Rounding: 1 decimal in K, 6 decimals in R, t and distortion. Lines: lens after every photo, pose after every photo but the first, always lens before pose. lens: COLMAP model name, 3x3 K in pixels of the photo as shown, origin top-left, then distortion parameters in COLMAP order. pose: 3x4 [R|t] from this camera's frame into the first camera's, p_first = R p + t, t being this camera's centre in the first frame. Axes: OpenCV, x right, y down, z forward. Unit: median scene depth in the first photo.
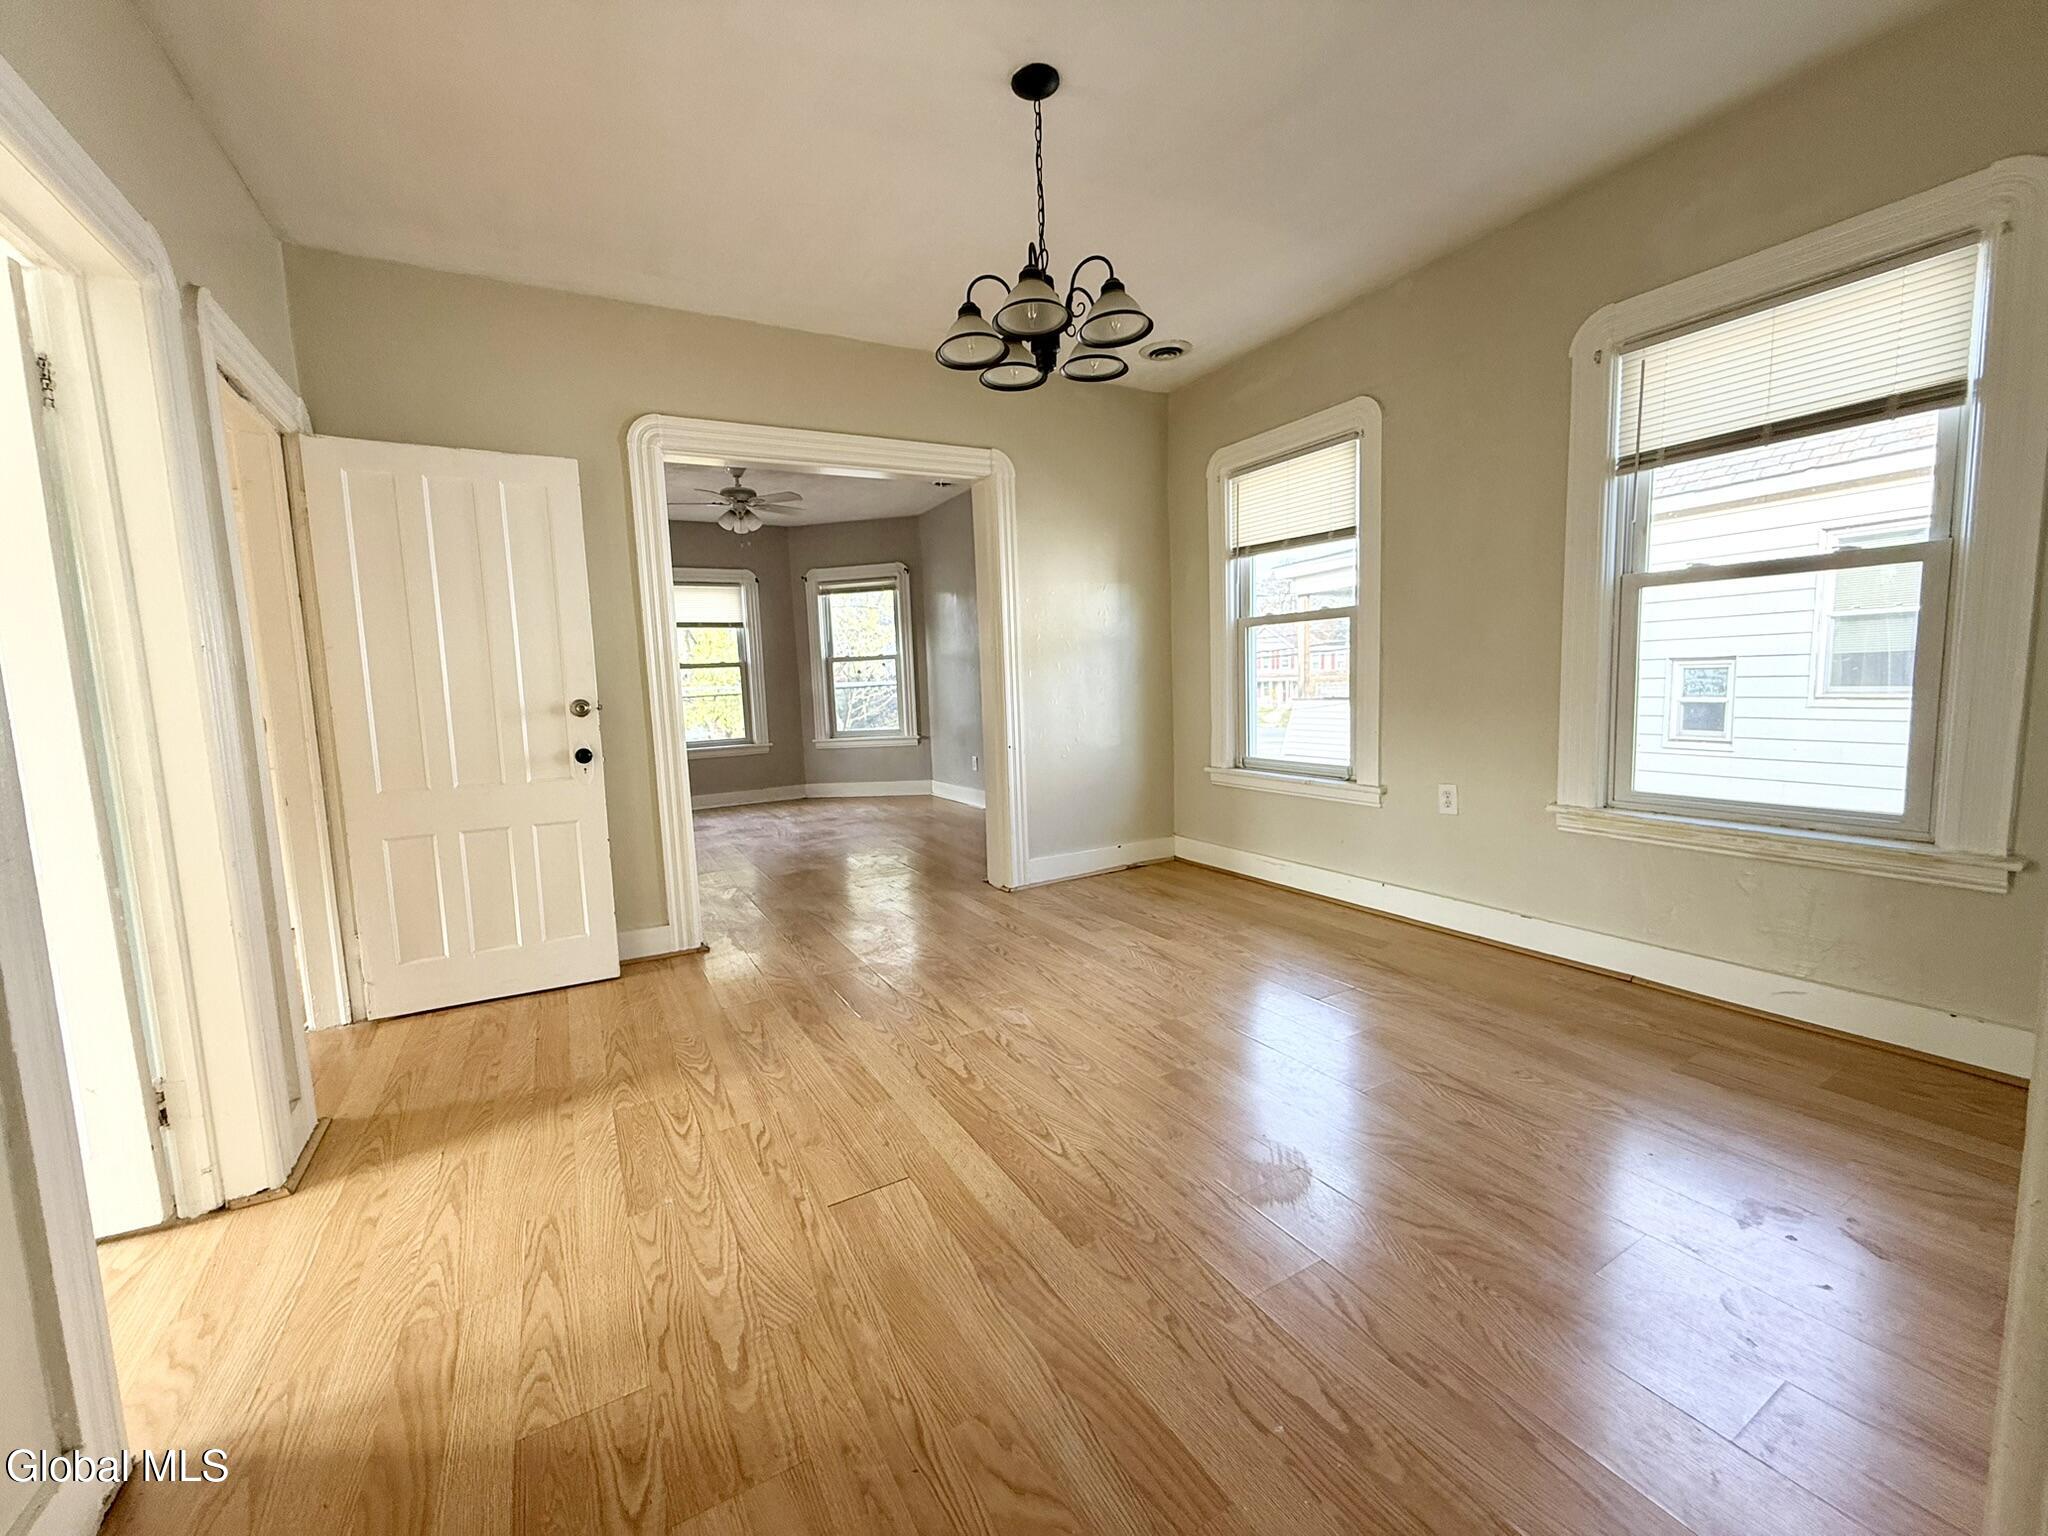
lens RADIAL K [[815.4, 0, 1022.5], [0, 815.4, 763.8], [0, 0, 1]] dist [-0.001110, 0.000264]
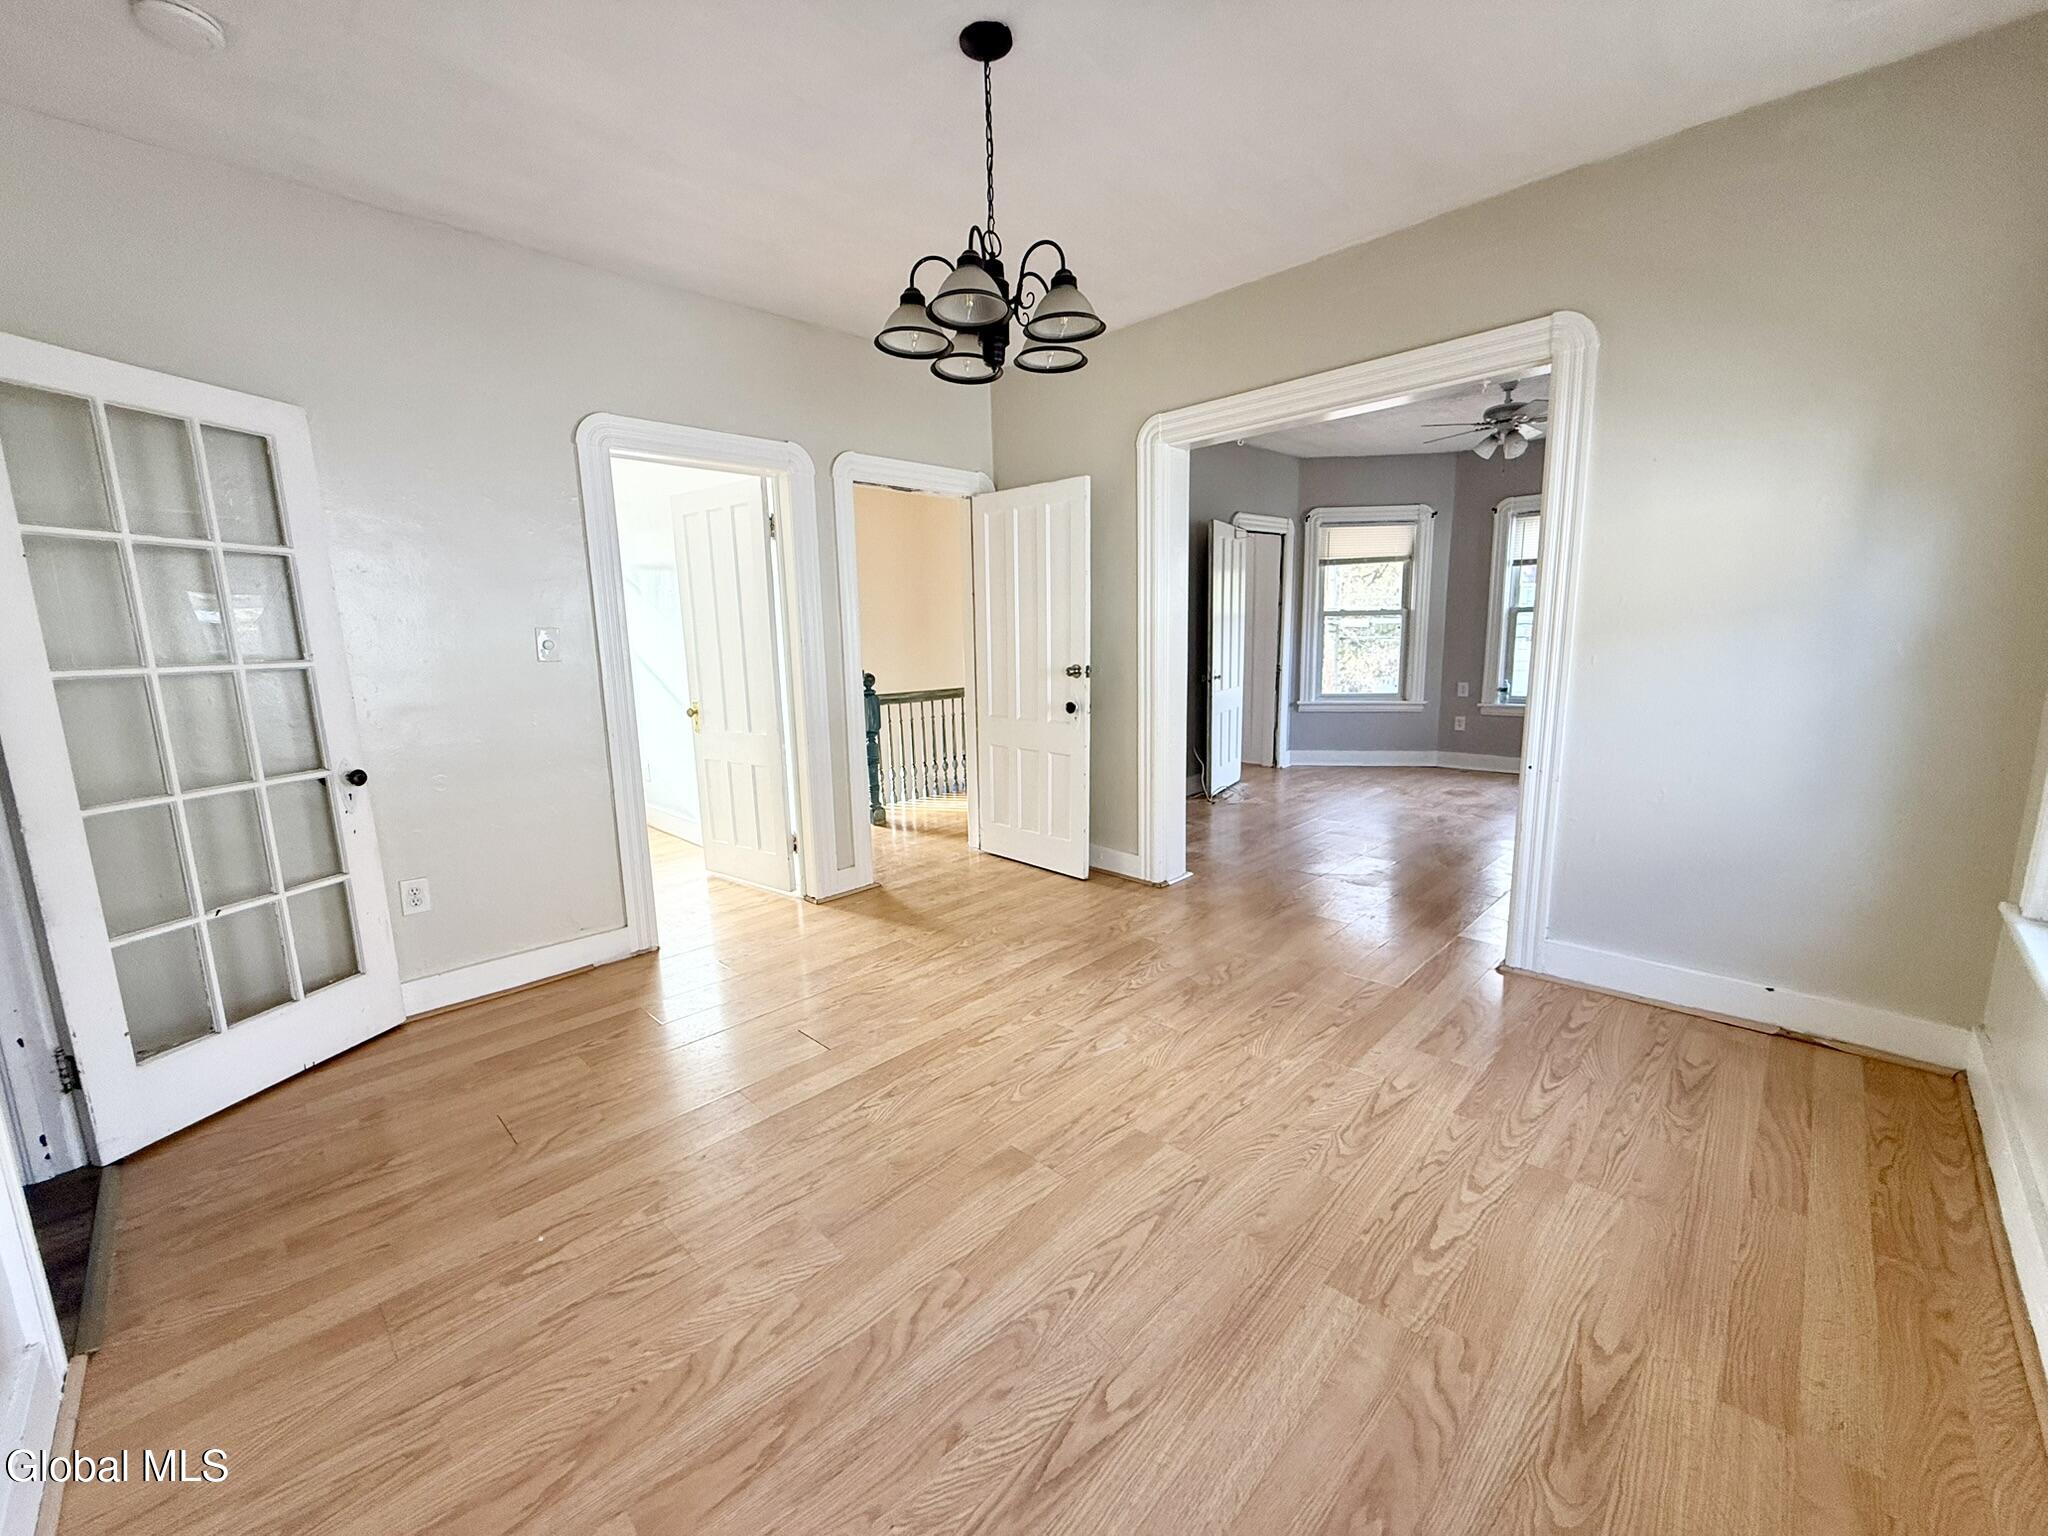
lens RADIAL K [[815.4, 0, 1012.6], [0, 815.4, 765.3], [0, 0, 1]] dist [-0.001110, 0.000264]
pose [[0.267128, 0.190619, -0.944620, 0.844381], [-0.089096, 0.980928, 0.172750, -0.166558], [0.959534, 0.038016, 0.279016, 0.656791]]
